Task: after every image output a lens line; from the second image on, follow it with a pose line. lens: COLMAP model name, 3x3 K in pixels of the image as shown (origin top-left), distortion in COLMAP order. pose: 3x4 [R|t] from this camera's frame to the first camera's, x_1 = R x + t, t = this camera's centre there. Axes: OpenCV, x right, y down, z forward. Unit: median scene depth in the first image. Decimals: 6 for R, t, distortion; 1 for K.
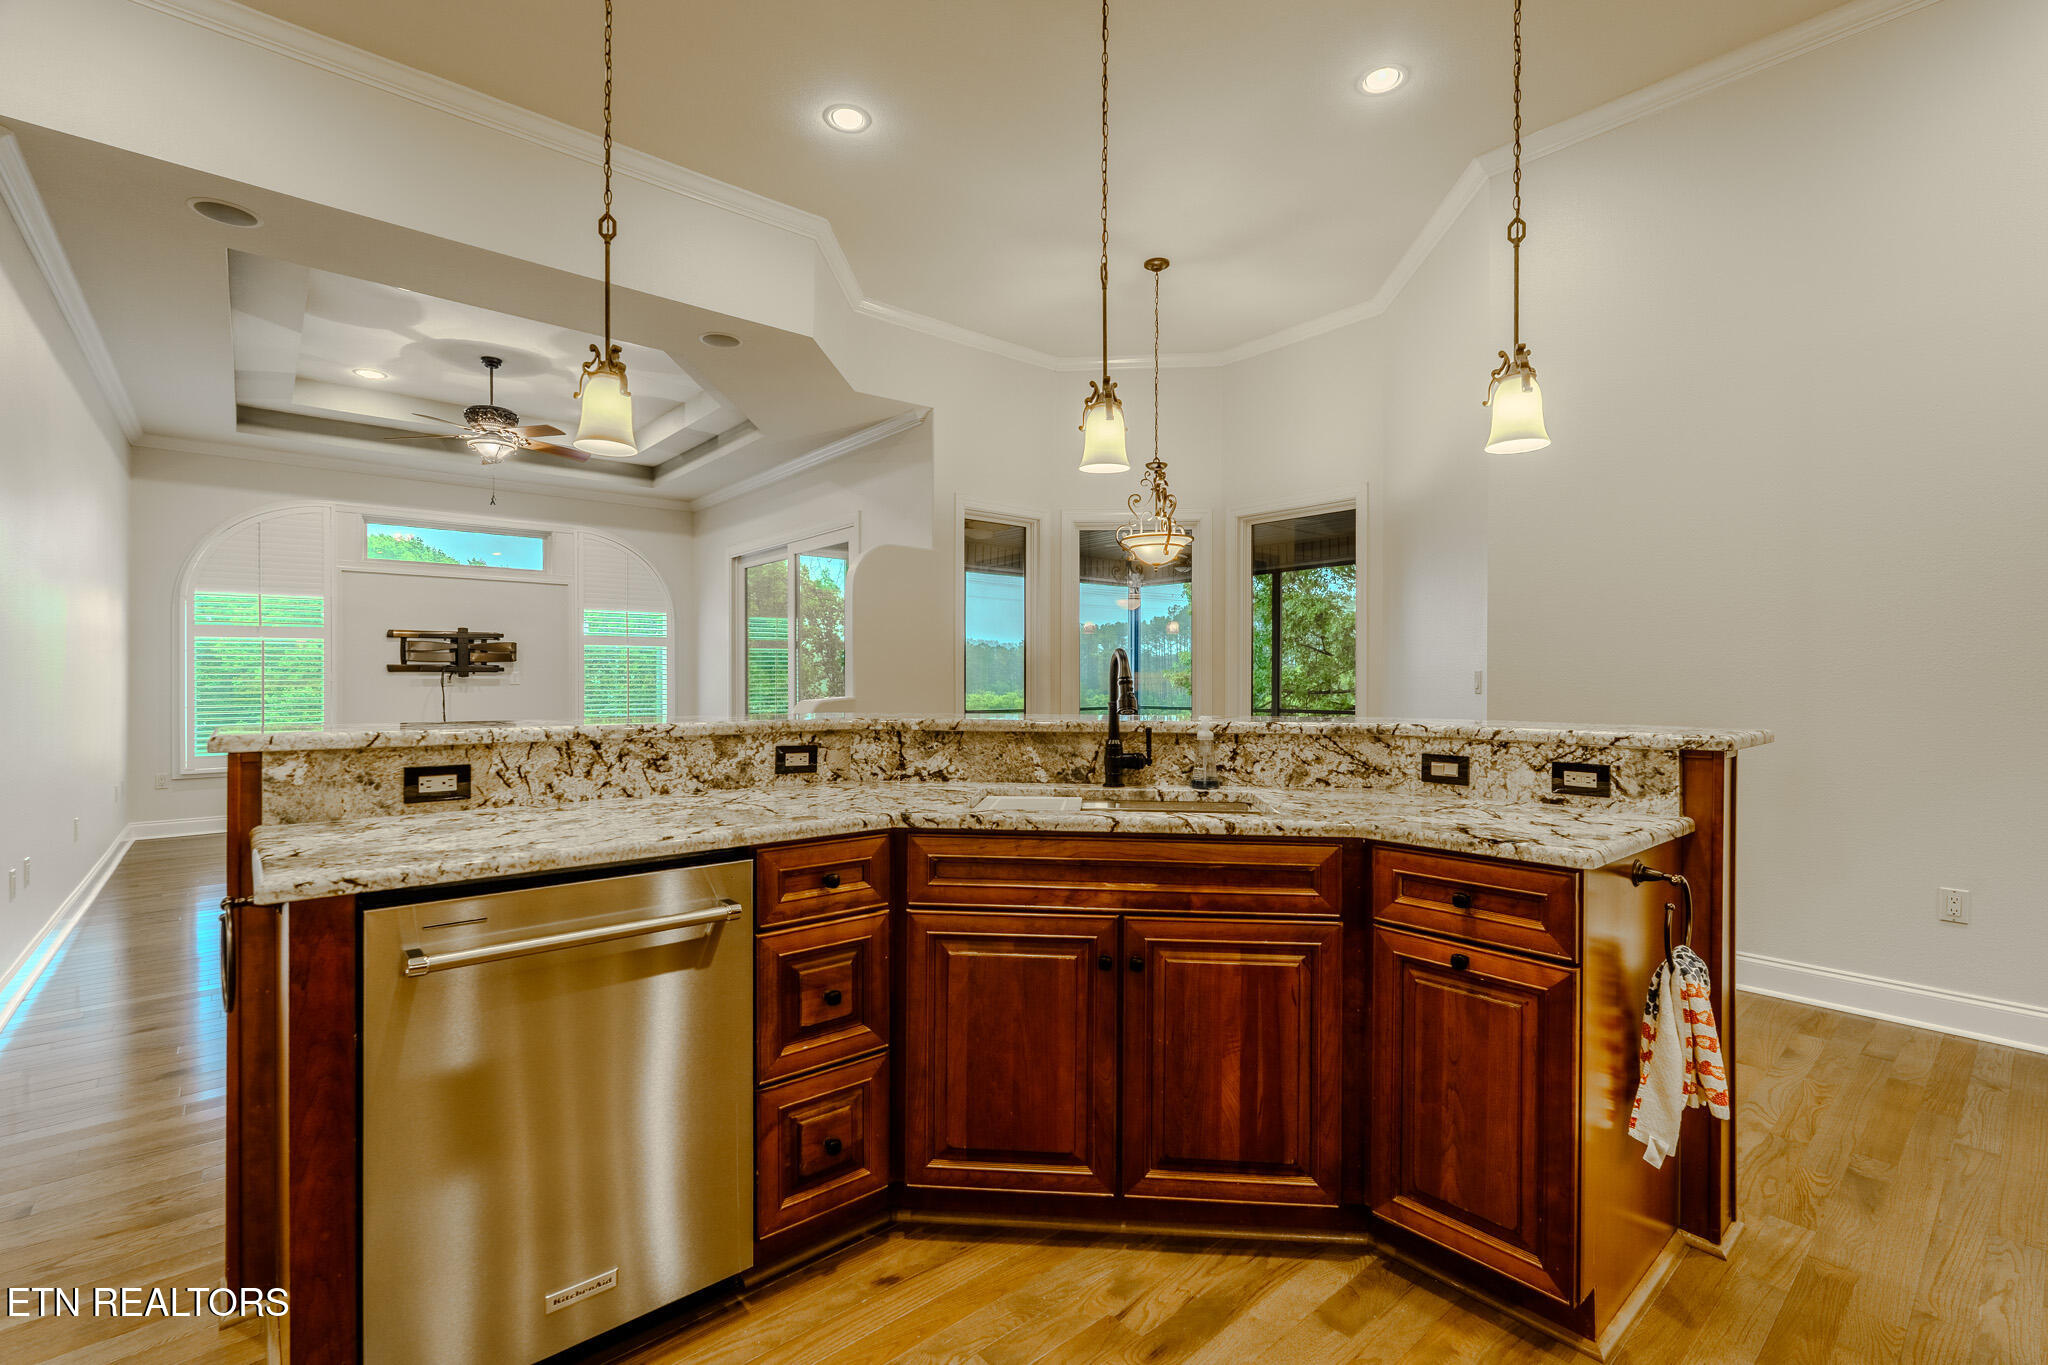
lens RADIAL K [[910.5, 0, 1021.3], [0, 910.5, 689.5], [0, 0, 1]] dist [-0.001762, -0.000044]
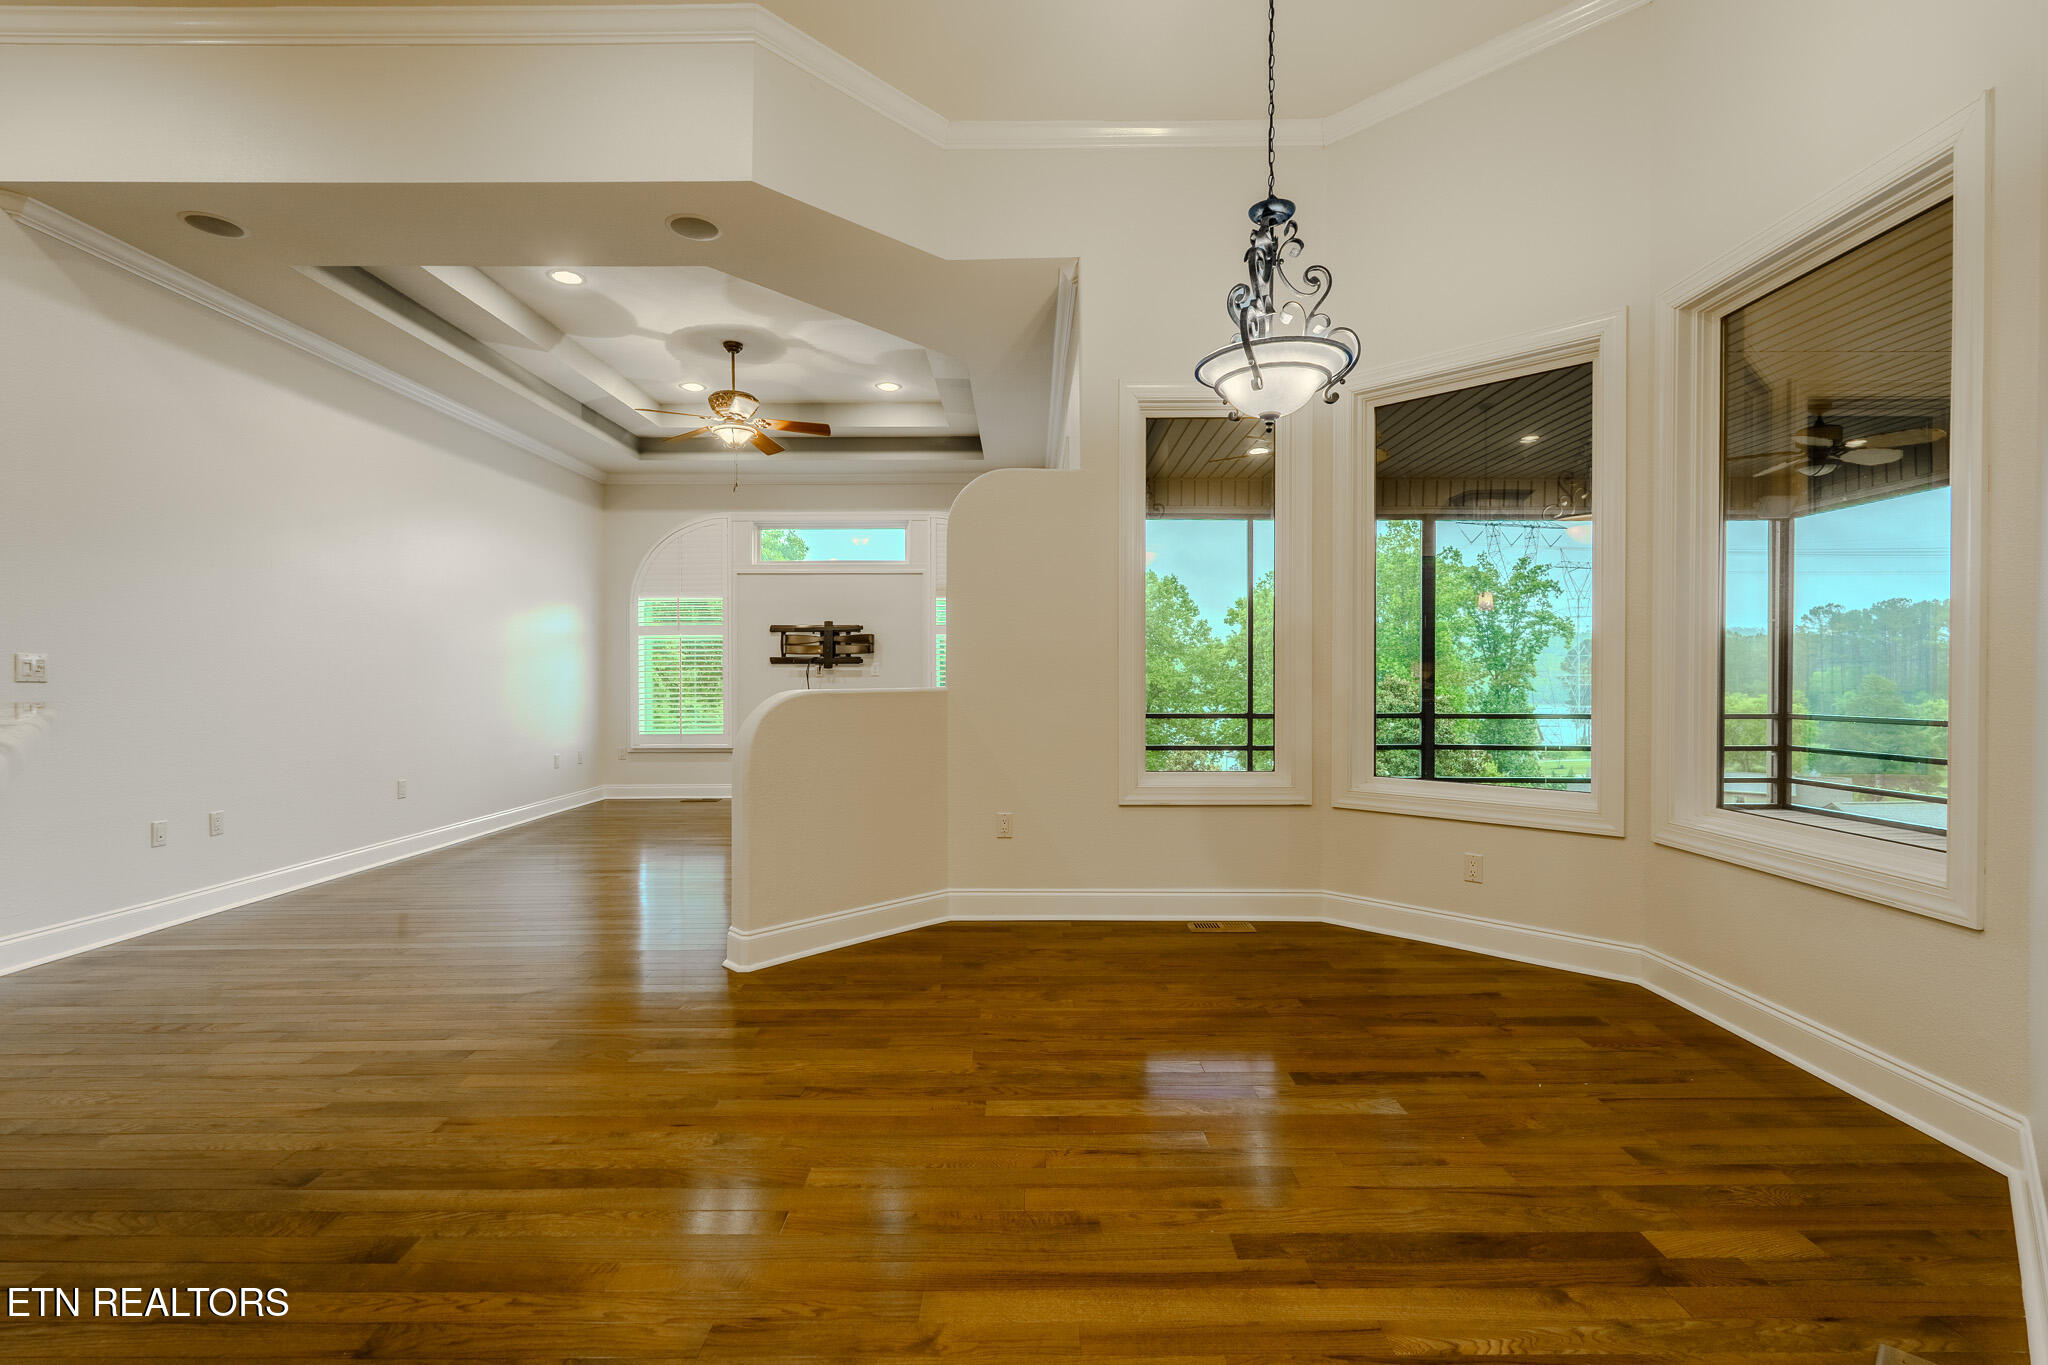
lens RADIAL K [[910.5, 0, 1021.3], [0, 910.5, 689.5], [0, 0, 1]] dist [-0.001762, -0.000044]
pose [[0.754226, 0.009424, -0.656548, 0.244386], [-0.008323, 0.999954, 0.004791, 0.003687], [0.656562, 0.001851, 0.754269, 0.368749]]
